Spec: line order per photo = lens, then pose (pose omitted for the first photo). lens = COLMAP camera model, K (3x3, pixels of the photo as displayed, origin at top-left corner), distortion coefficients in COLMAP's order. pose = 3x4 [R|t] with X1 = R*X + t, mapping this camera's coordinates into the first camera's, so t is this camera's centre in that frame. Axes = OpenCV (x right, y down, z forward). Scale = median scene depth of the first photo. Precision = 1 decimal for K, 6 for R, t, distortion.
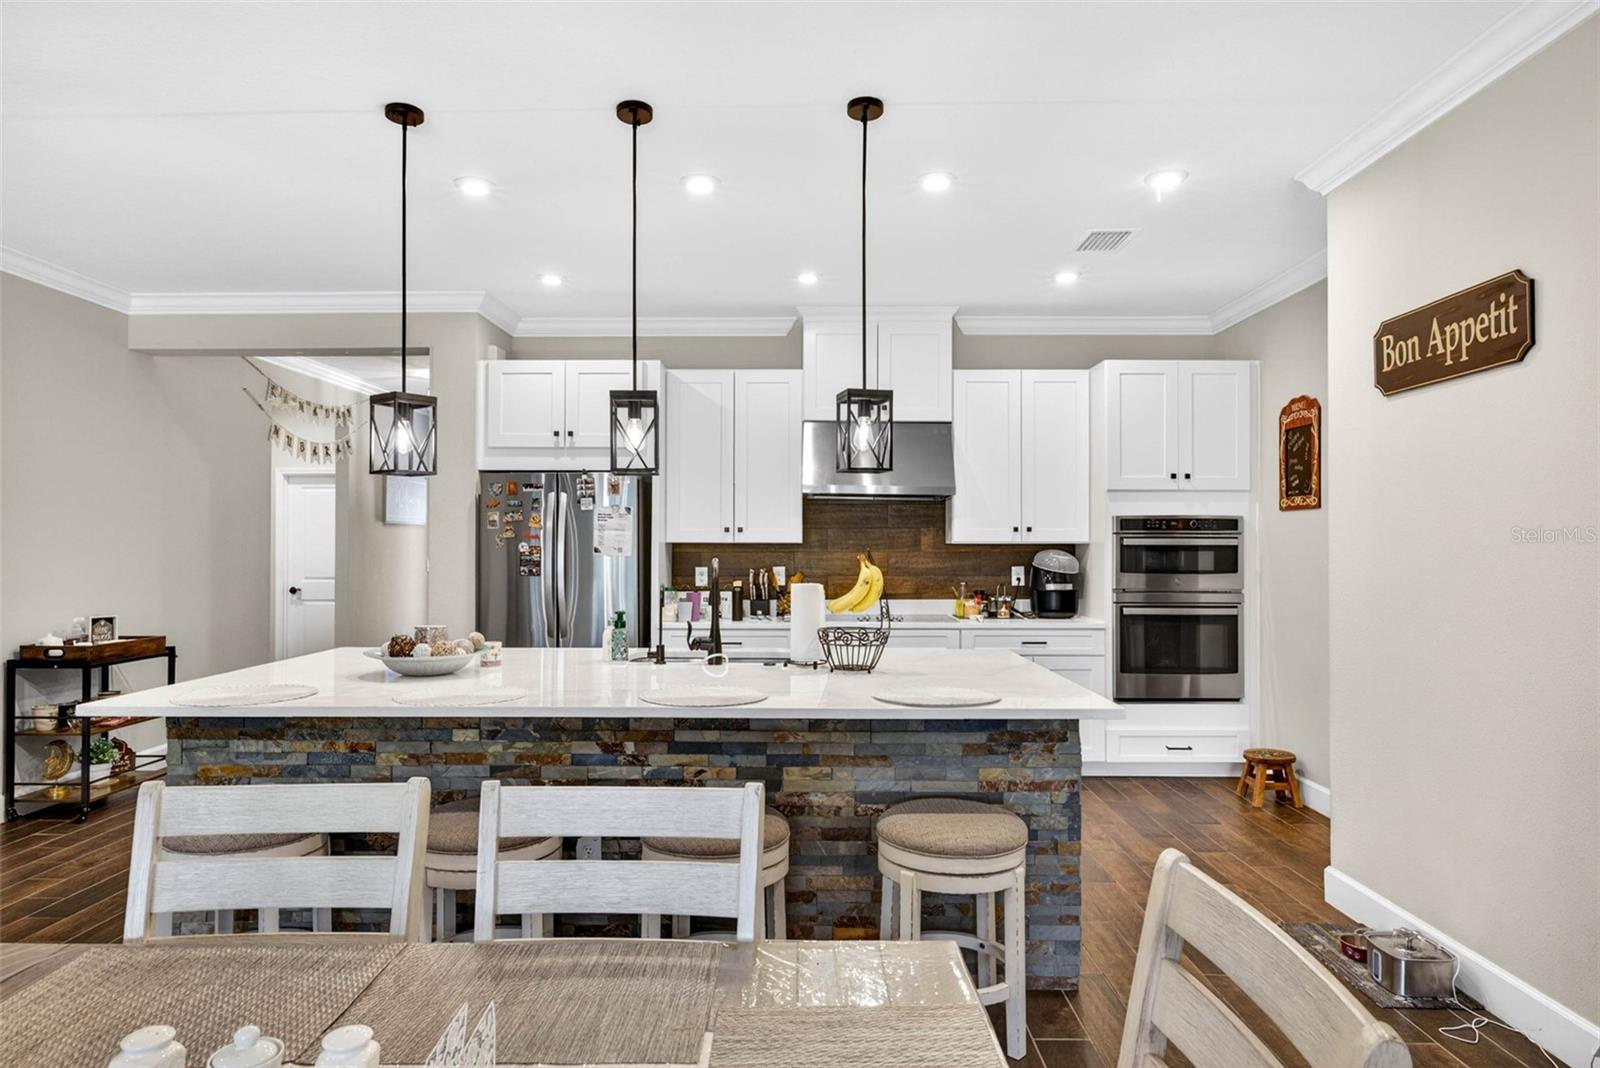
lens RADIAL K [[964.0, 0, 795.0], [0, 964.0, 533.0], [0, 0, 1]] dist [0.007408, -0.001293]
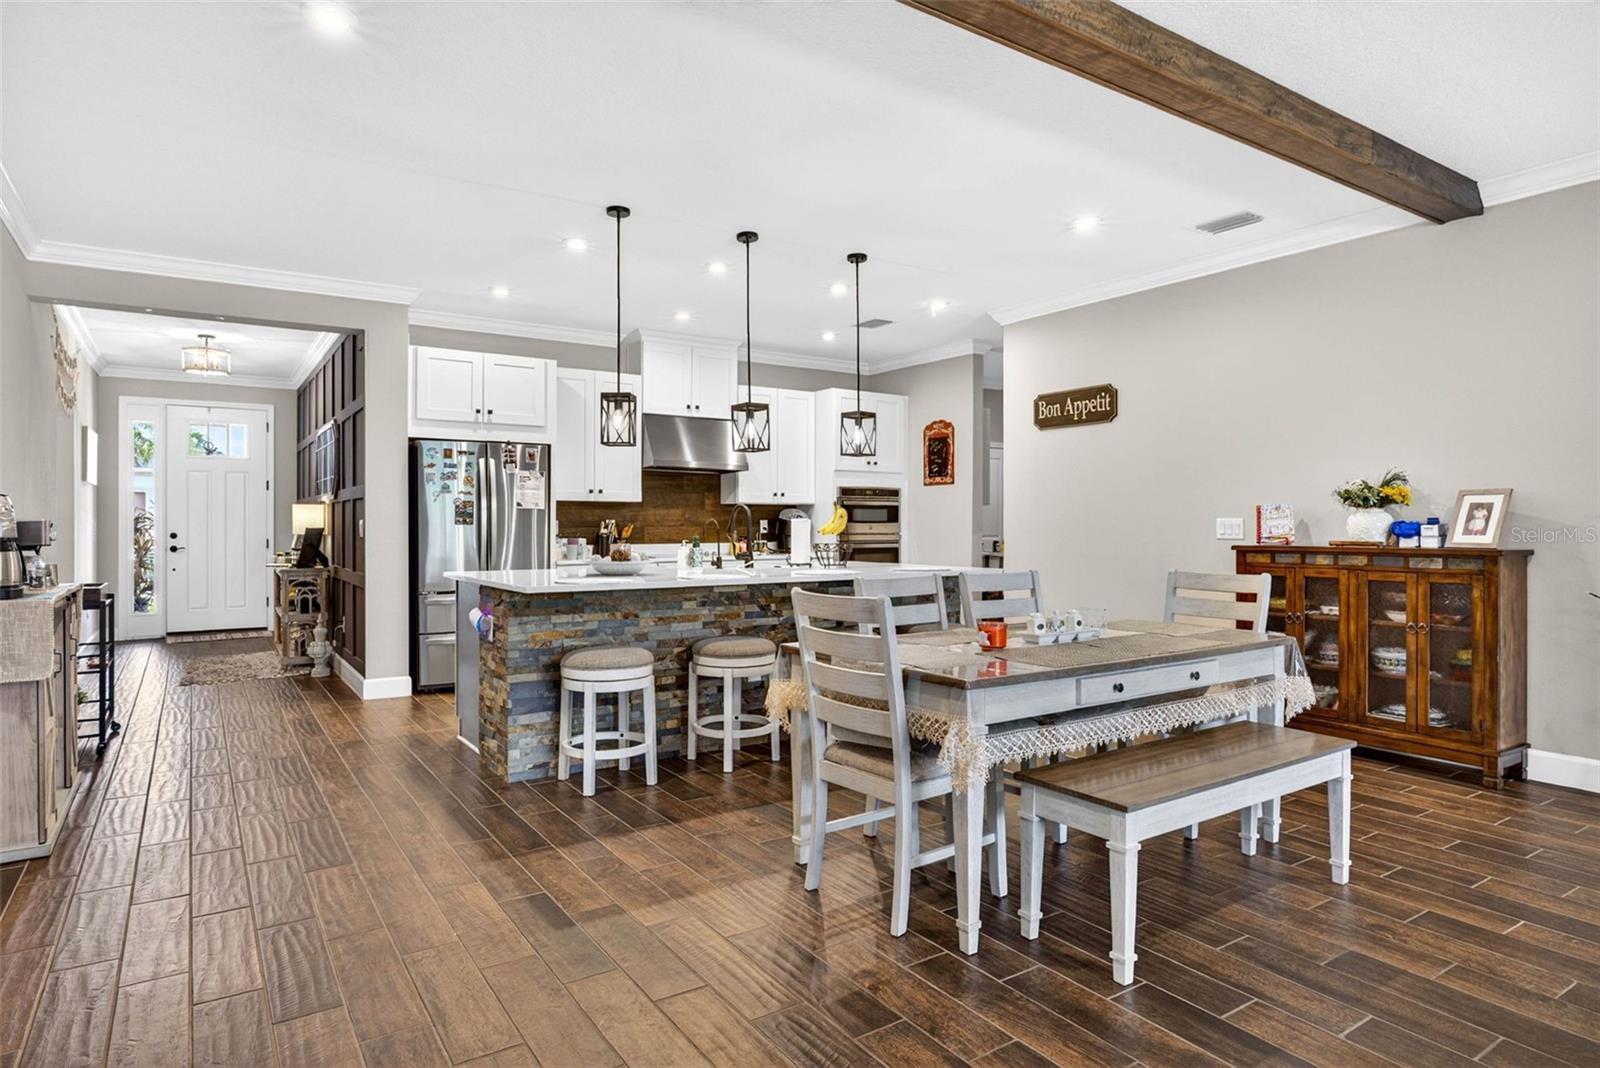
lens RADIAL K [[926.2, 0, 800.0], [0, 926.2, 534.0], [0, 0, 1]] dist [-0.026654, 0.000389]
pose [[0.823463, -0.007020, 0.567326, -0.645718], [-0.006070, 0.999757, 0.021182, 0.031327], [-0.567337, -0.020886, 0.823221, -0.249530]]
